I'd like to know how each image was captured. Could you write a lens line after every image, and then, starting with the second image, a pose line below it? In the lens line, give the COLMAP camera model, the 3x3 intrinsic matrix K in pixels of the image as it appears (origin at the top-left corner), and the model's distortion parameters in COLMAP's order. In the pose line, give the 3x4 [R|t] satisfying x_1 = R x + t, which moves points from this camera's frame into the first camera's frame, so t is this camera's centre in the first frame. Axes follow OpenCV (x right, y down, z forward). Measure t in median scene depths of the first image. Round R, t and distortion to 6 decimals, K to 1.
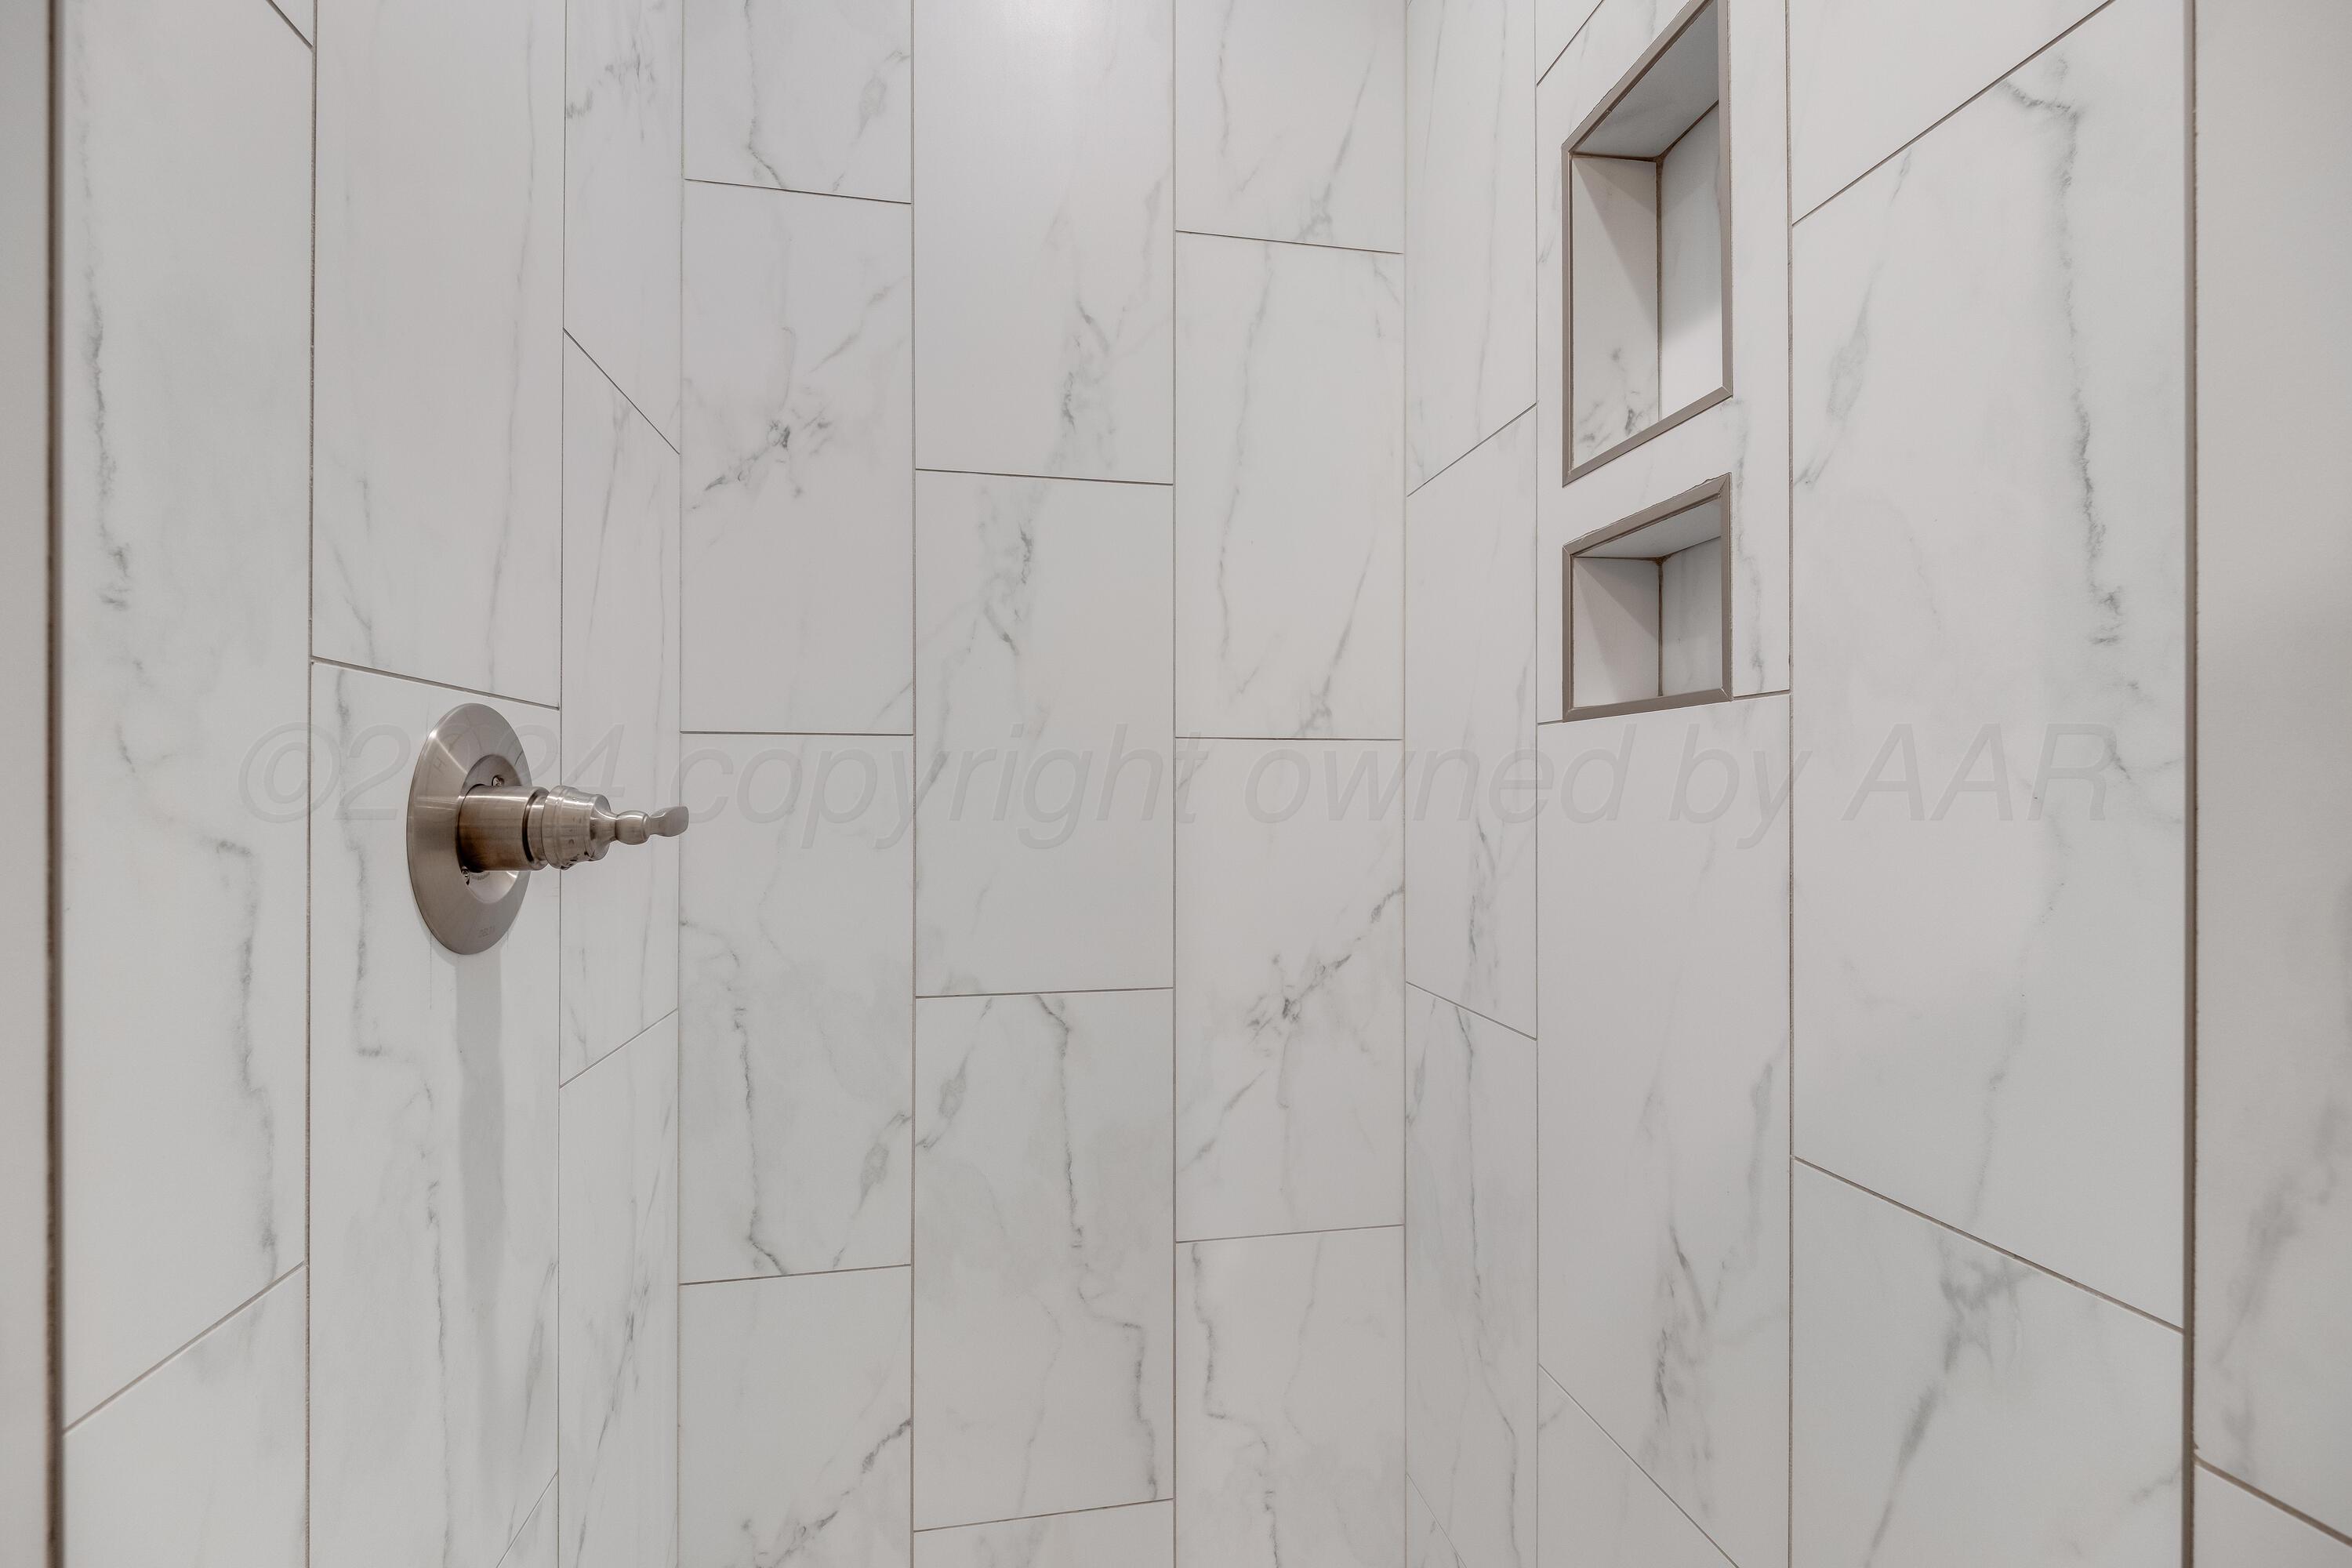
lens RADIAL K [[1004.2, 0, 1174.6], [0, 1004.2, 797.9], [0, 0, 1]] dist [0.025100, -0.024267]
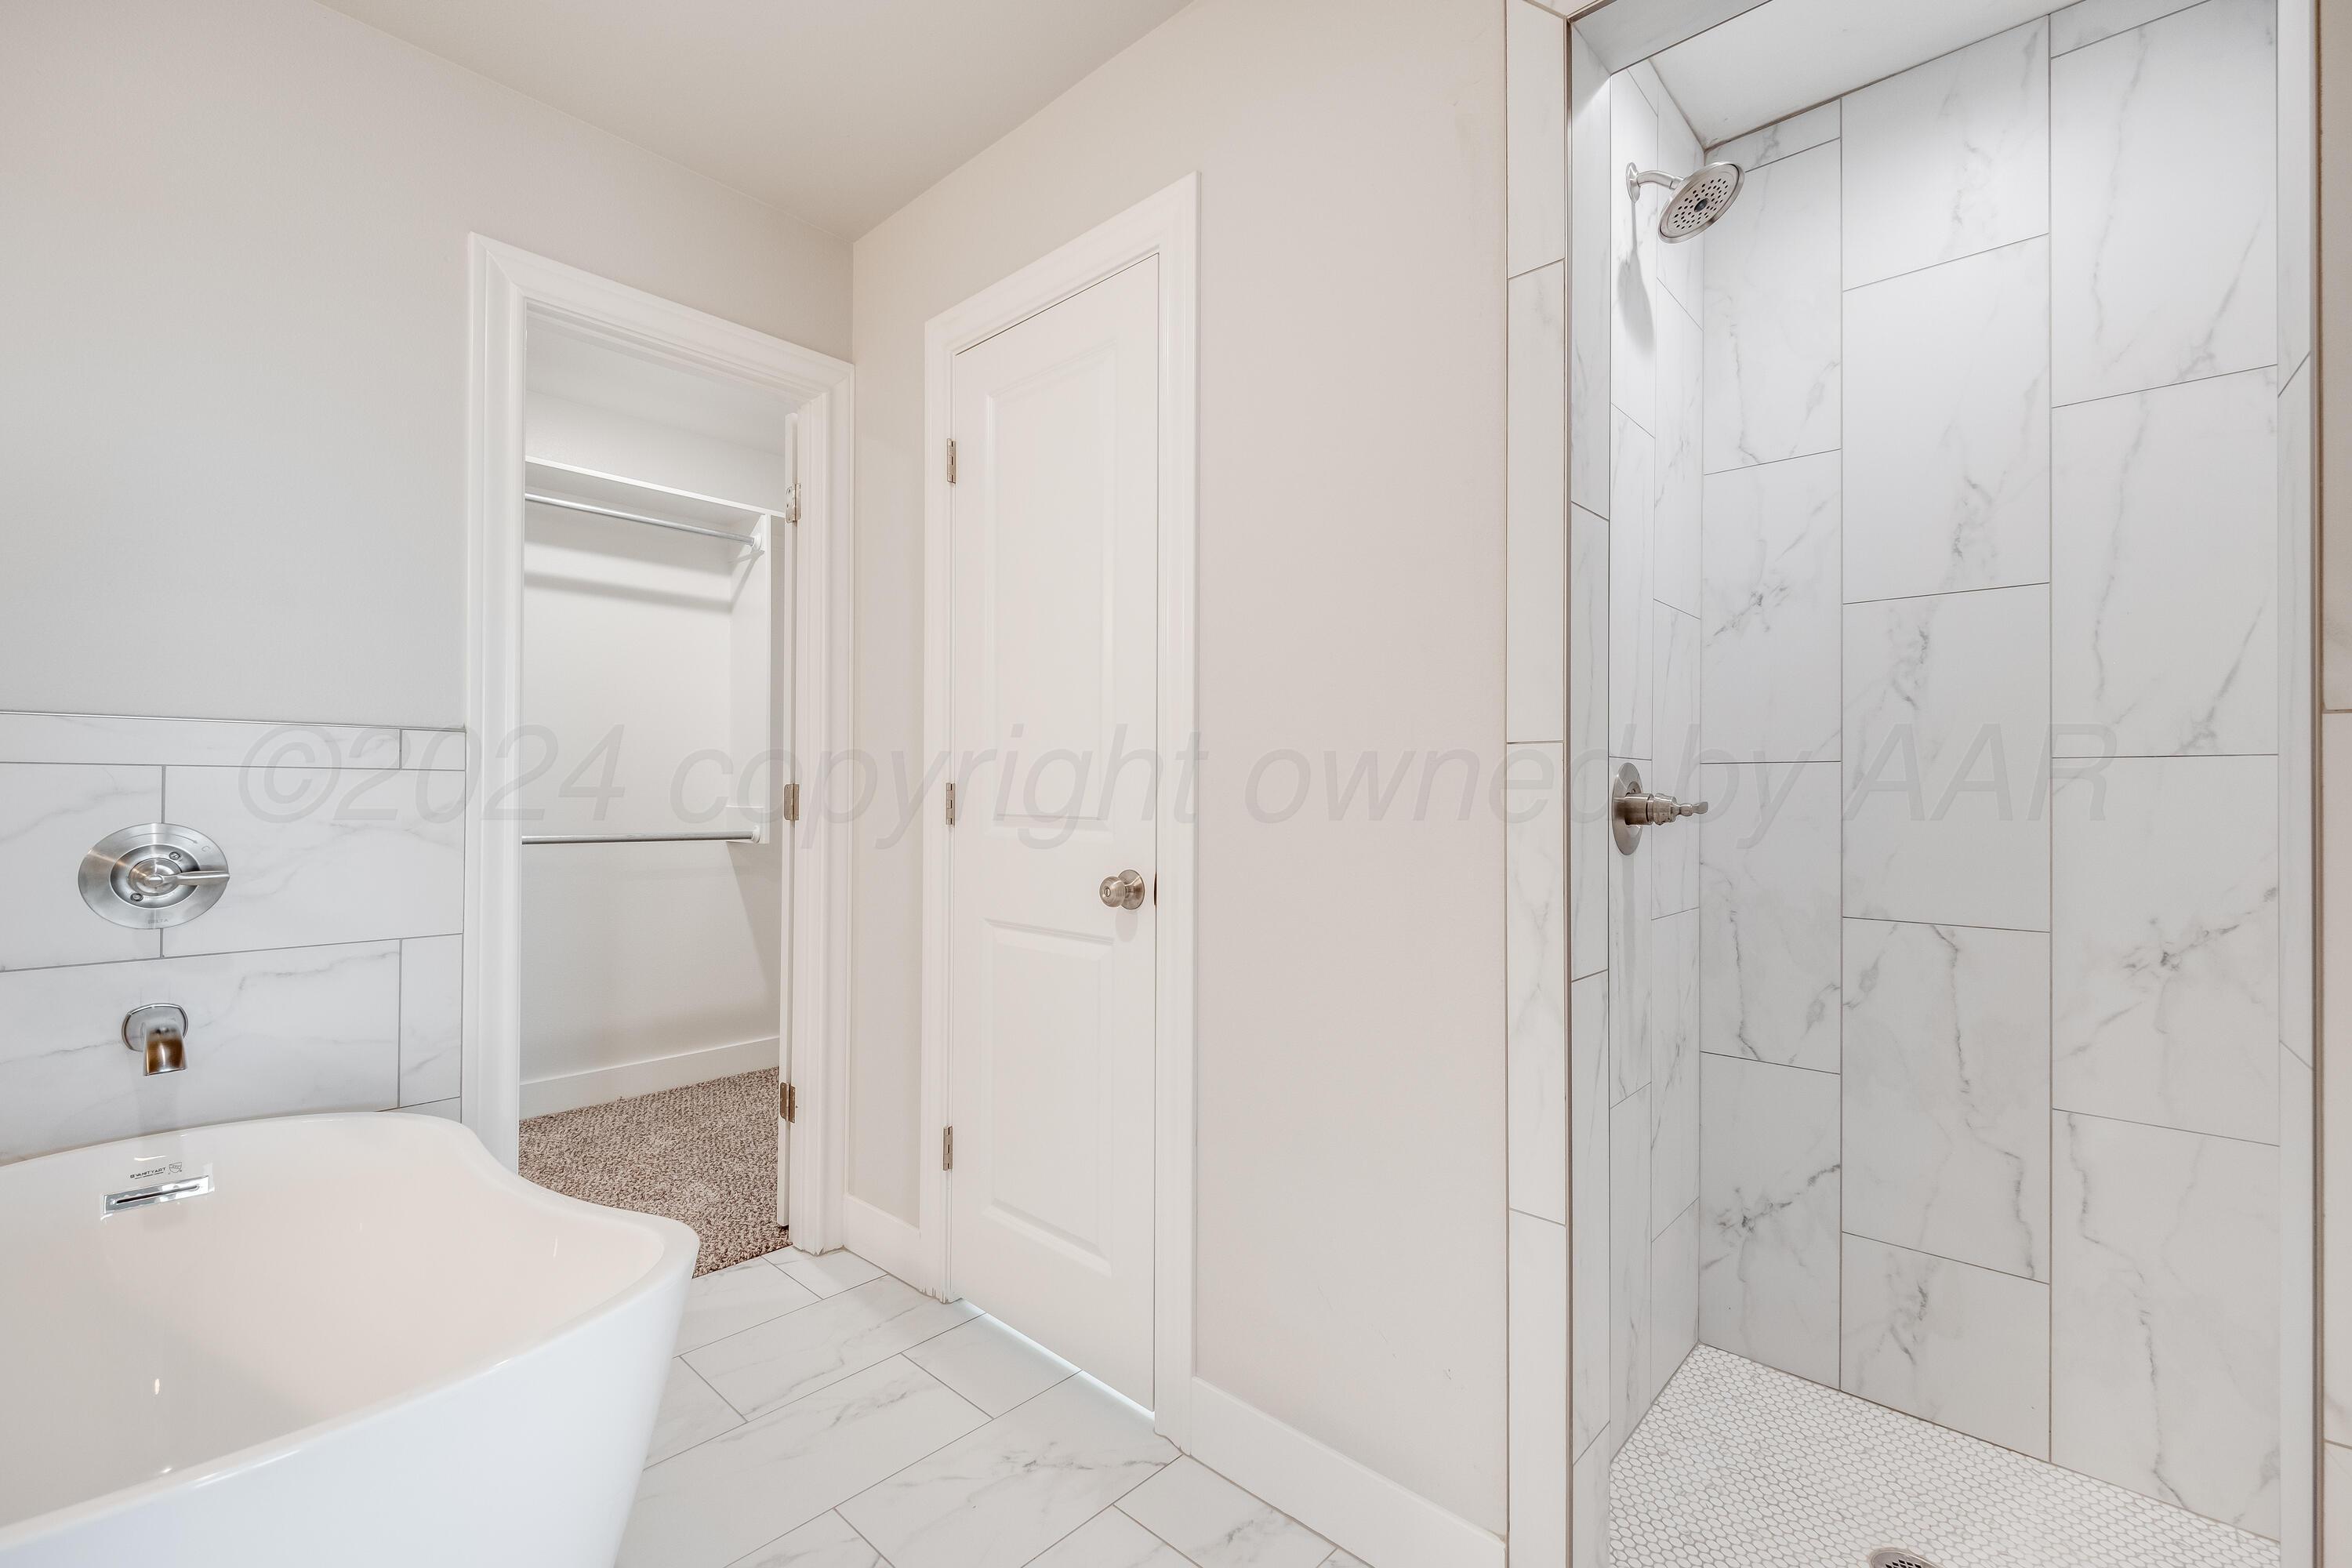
lens RADIAL K [[1003.8, 0, 1168.2], [0, 1003.8, 785.2], [0, 0, 1]] dist [0.009449, -0.004281]
pose [[0.599833, -0.003311, -0.800119, 0.407064], [-0.005104, 0.999955, -0.007964, -0.003449], [0.800109, 0.008861, 0.599789, -0.898736]]
